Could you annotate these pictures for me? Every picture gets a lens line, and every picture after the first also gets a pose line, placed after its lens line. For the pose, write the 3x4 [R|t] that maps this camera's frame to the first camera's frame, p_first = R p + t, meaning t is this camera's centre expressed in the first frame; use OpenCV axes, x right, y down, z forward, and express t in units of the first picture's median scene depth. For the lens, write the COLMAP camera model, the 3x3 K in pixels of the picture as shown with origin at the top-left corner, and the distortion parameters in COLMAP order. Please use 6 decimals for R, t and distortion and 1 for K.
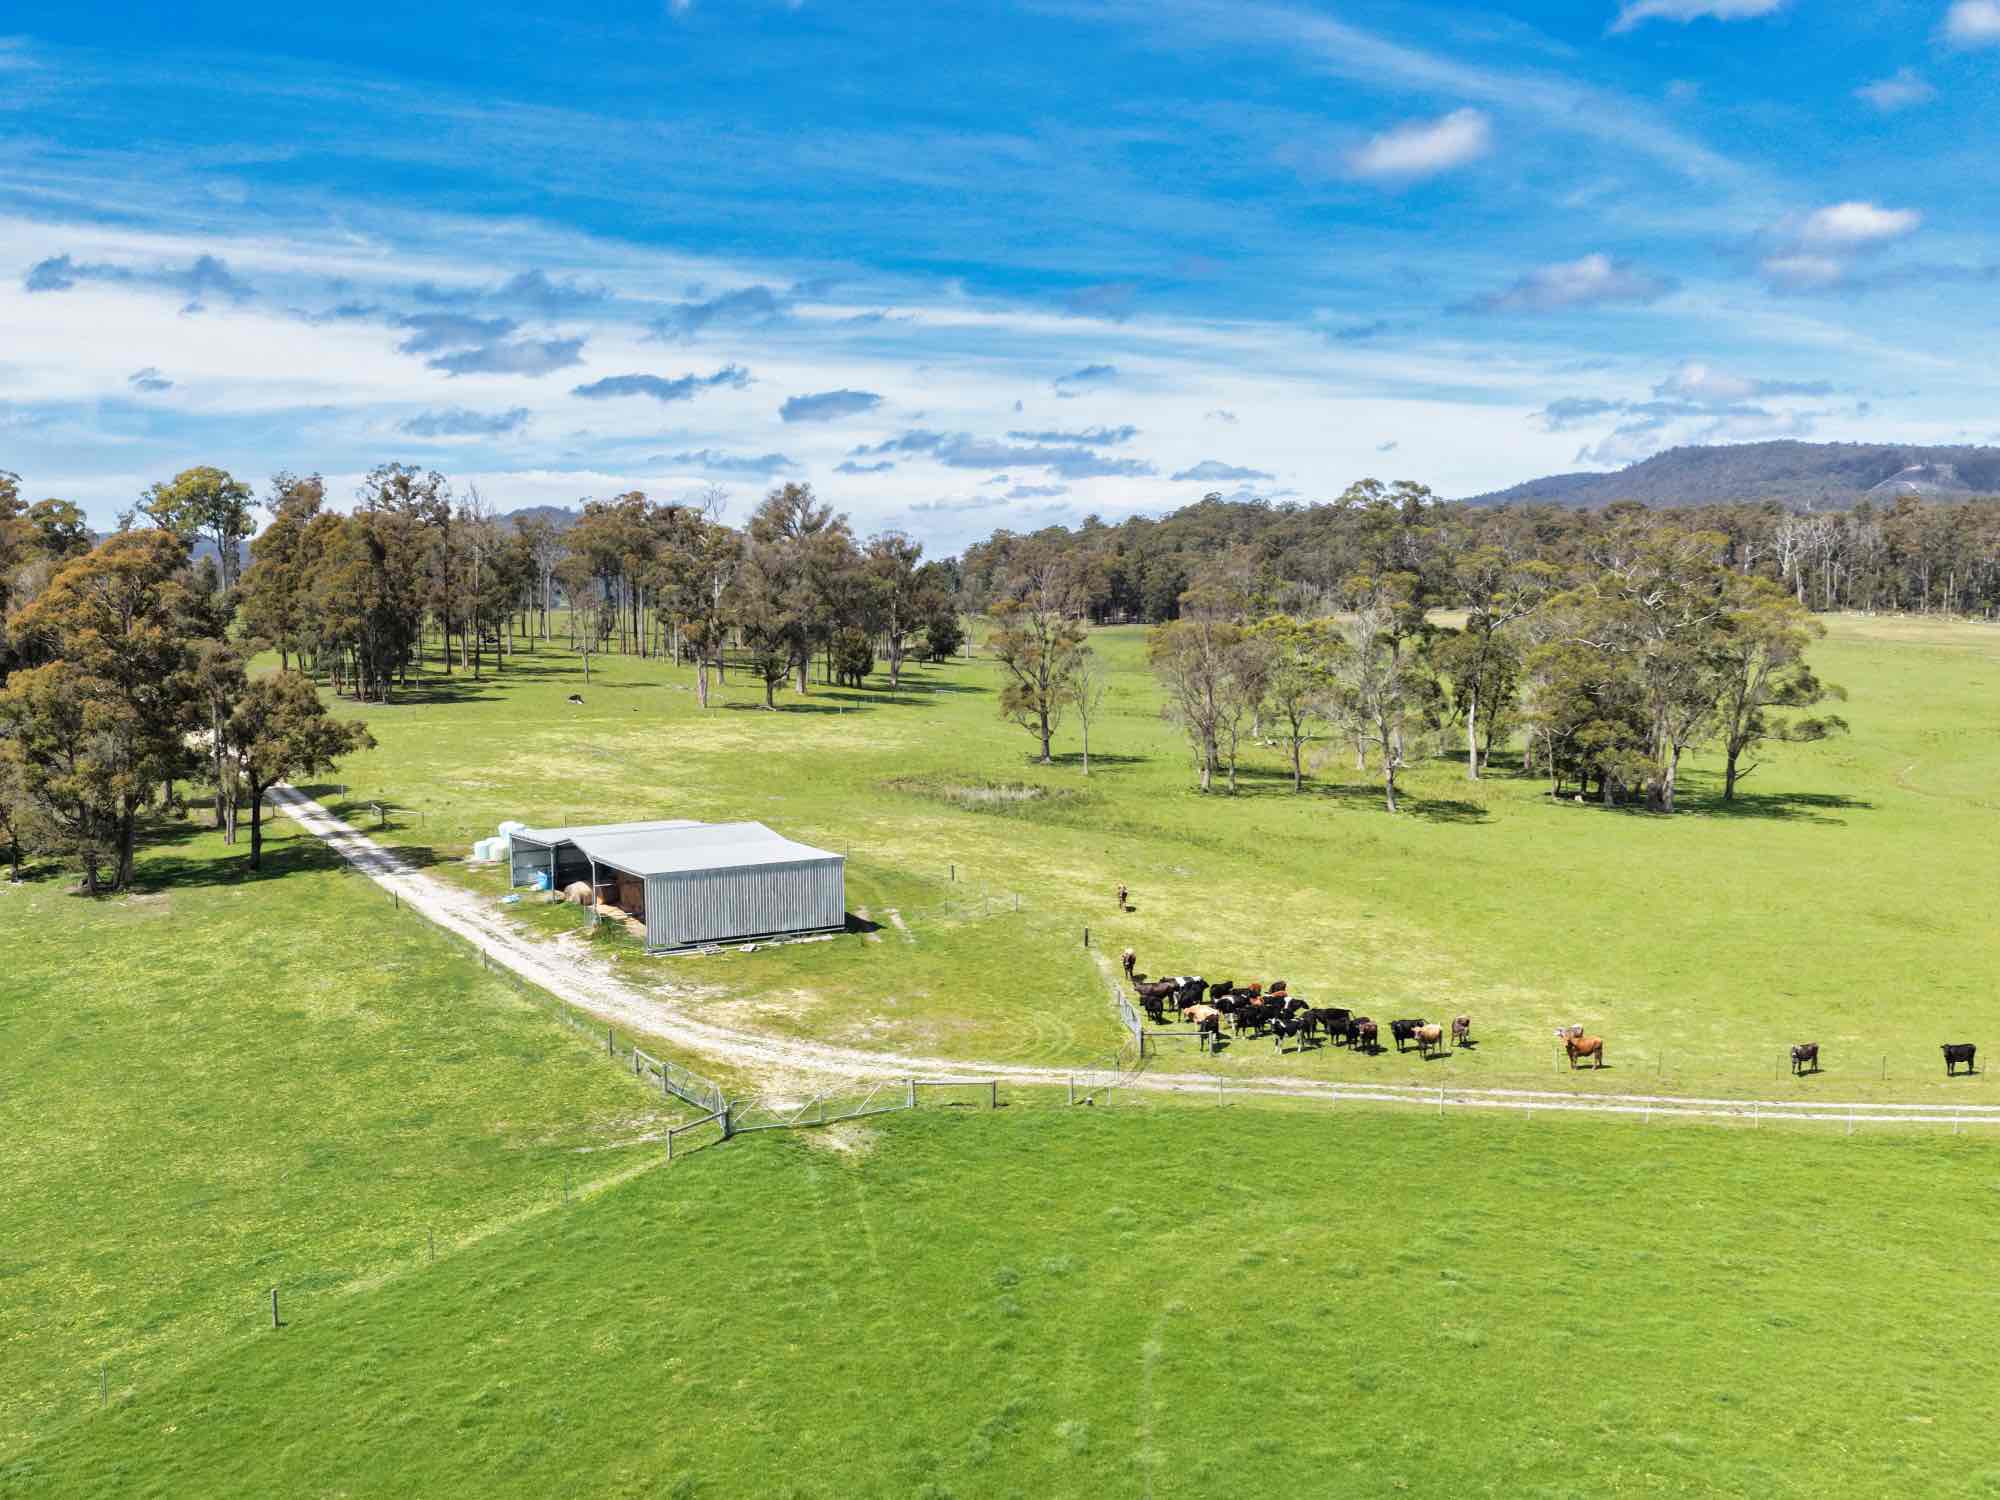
lens RADIAL K [[1691.9, 0, 997.8], [0, 1691.9, 740.3], [0, 0, 1]] dist [-0.023488, 0.050059]
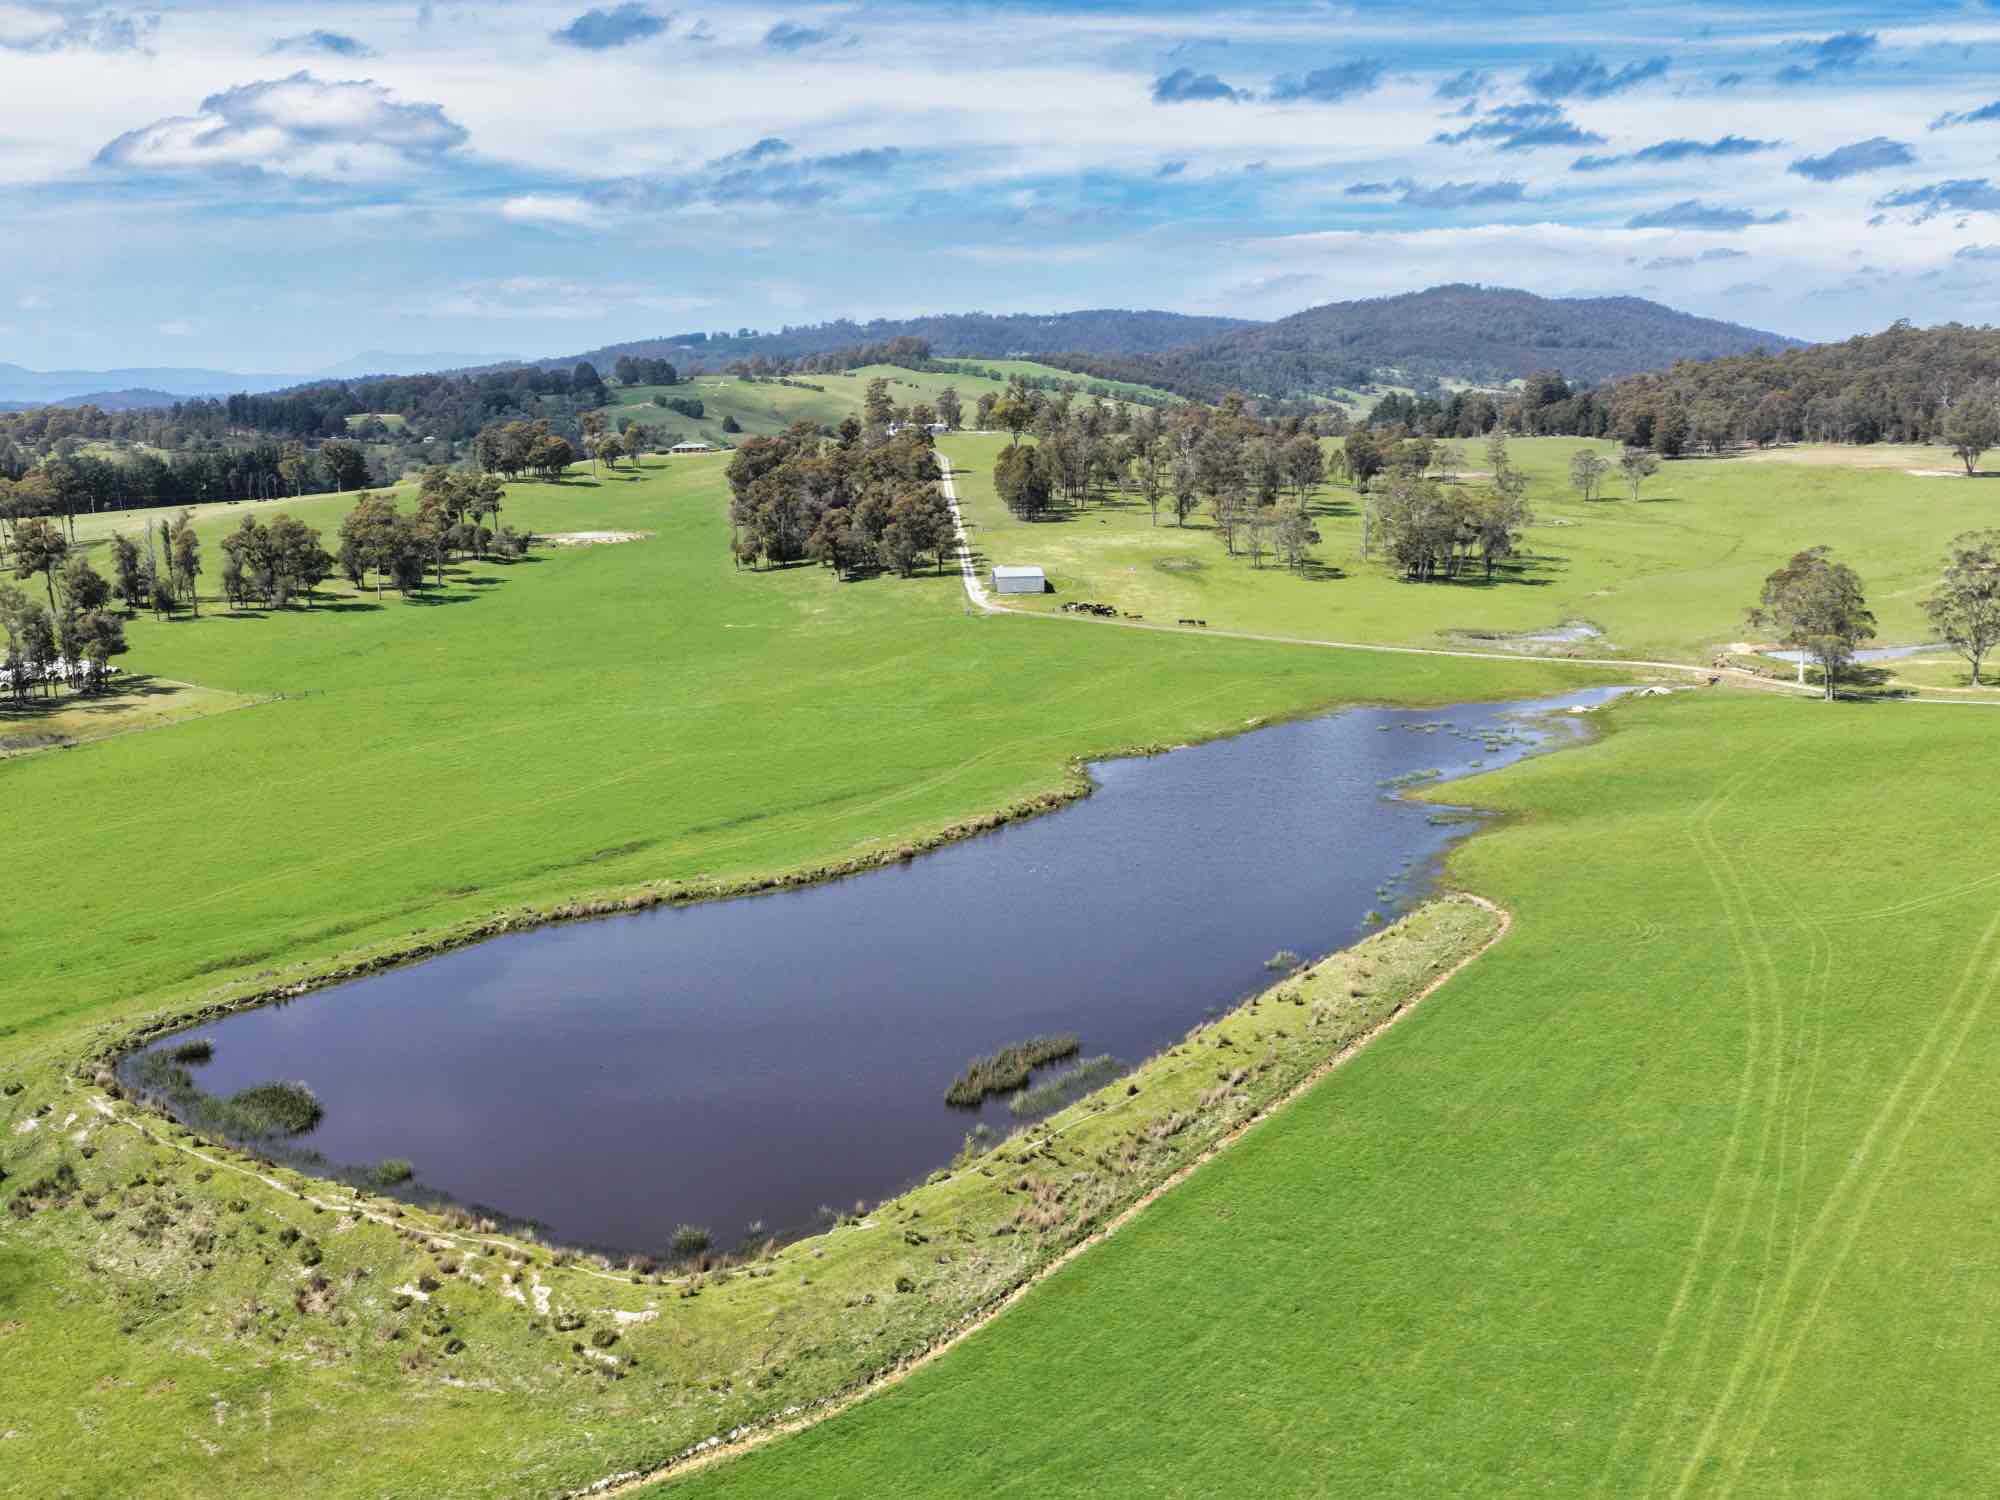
lens RADIAL K [[1680.8, 0, 1064.1], [0, 1680.8, 754.2], [0, 0, 1]] dist [-0.012895, 0.015457]
pose [[0.873958, 0.093539, -0.476914, 1.811147], [-0.023366, 0.988256, 0.151012, -0.114228], [0.485439, -0.120835, 0.865880, -2.432576]]
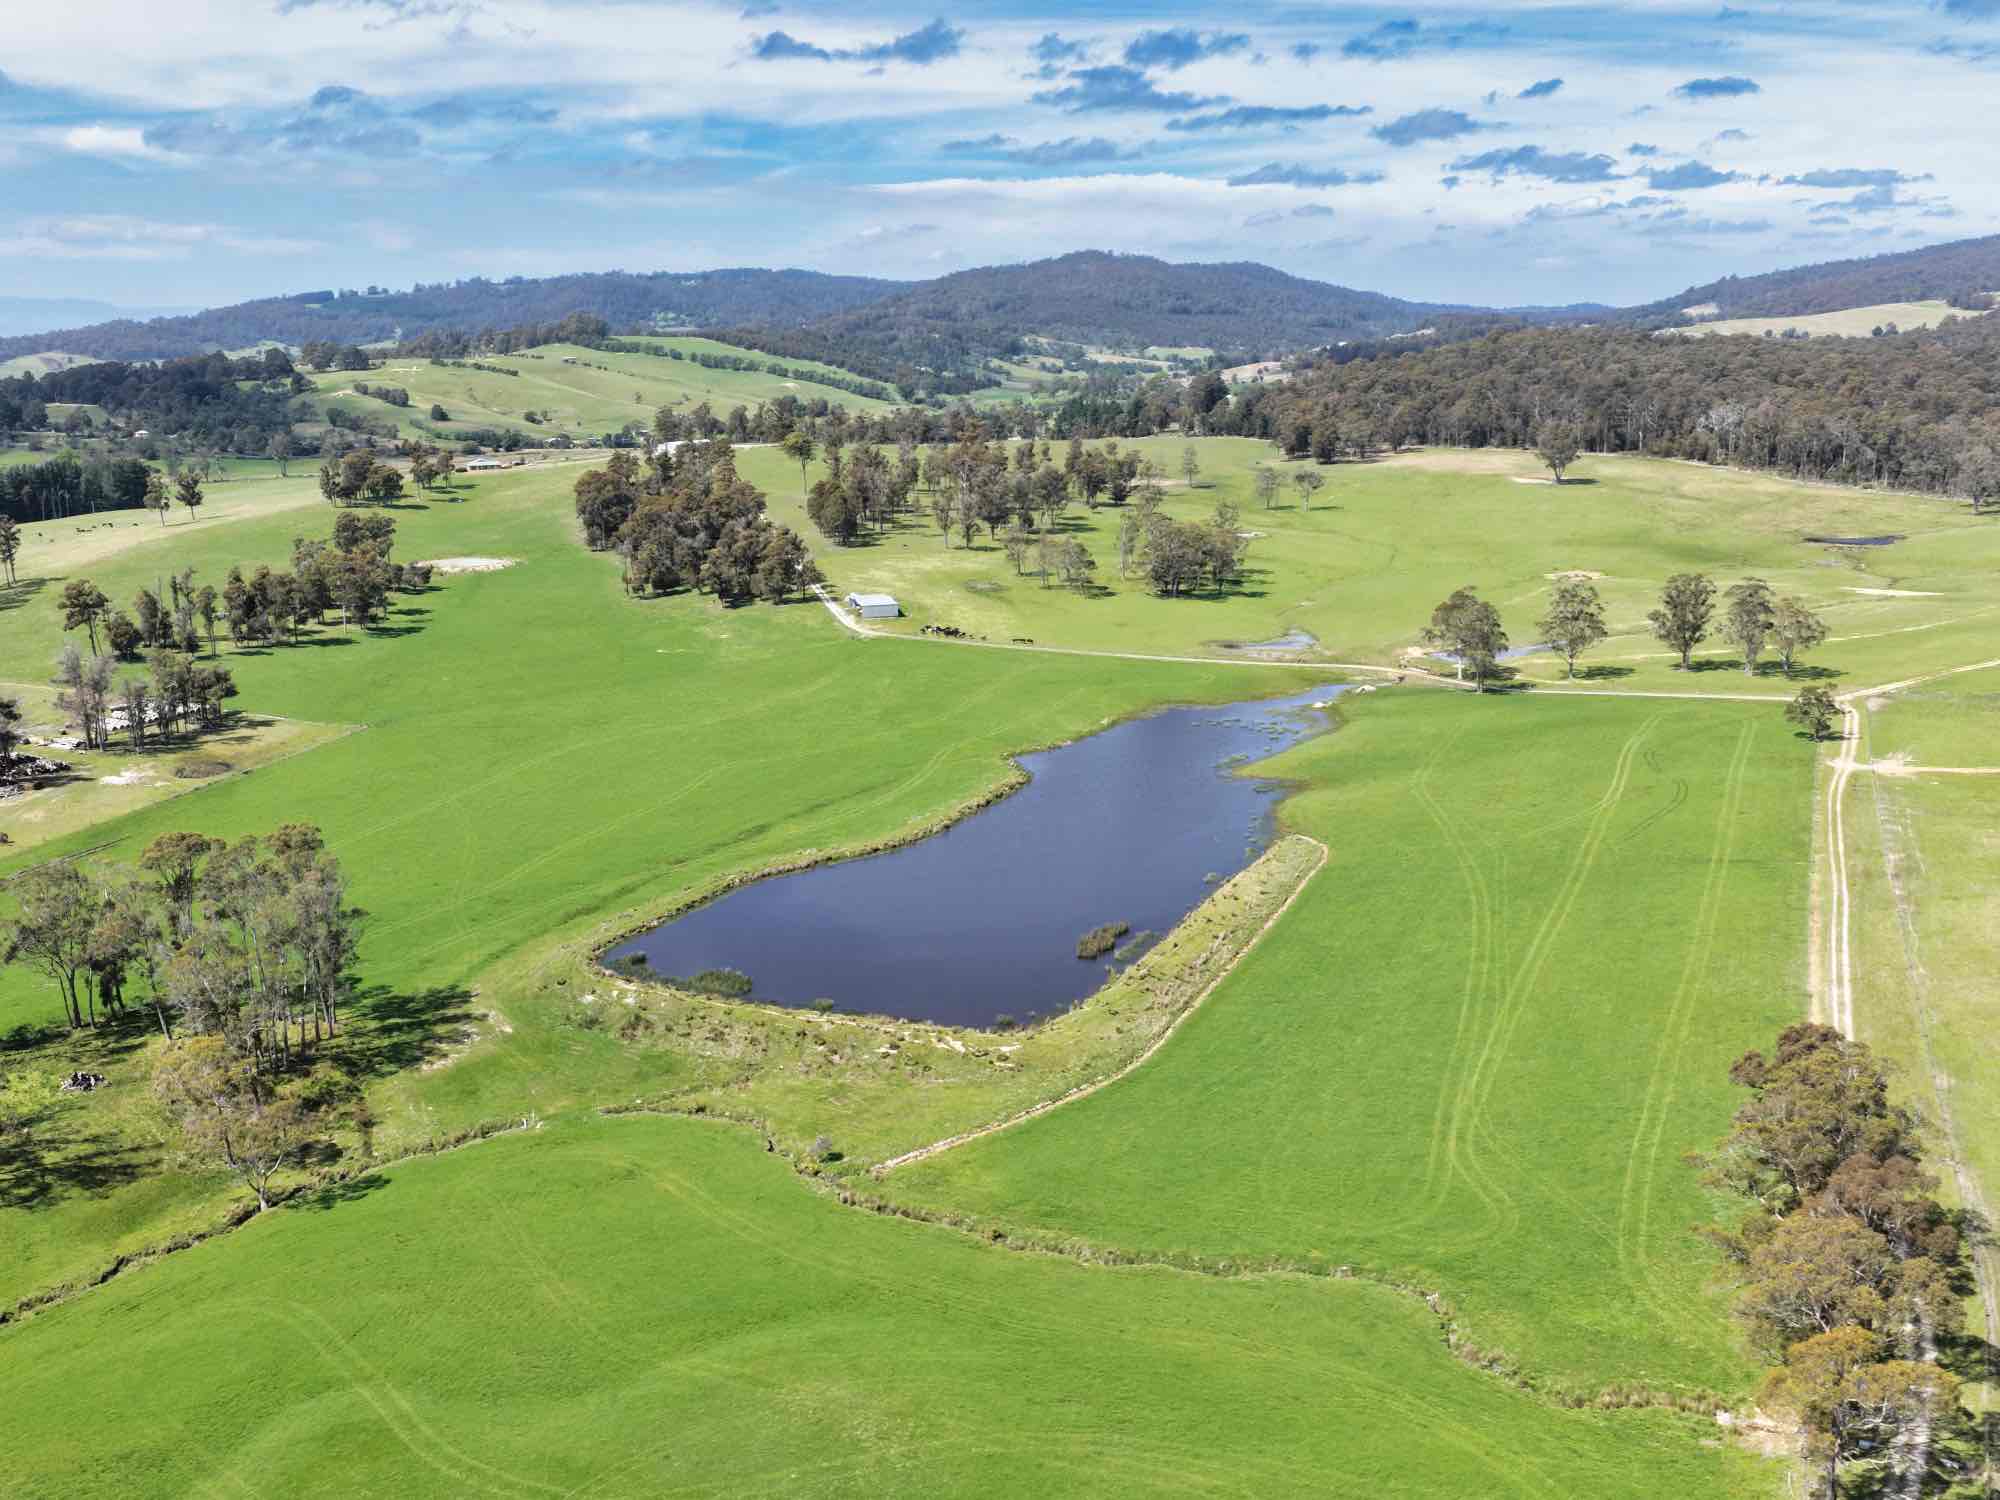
lens RADIAL K [[1691.9, 0, 997.8], [0, 1691.9, 740.3], [0, 0, 1]] dist [-0.023488, 0.050059]
pose [[0.945894, 0.069938, -0.316848, 1.786498], [-0.016923, 0.985799, 0.167075, -0.376097], [0.324033, -0.152674, 0.933645, -3.693441]]
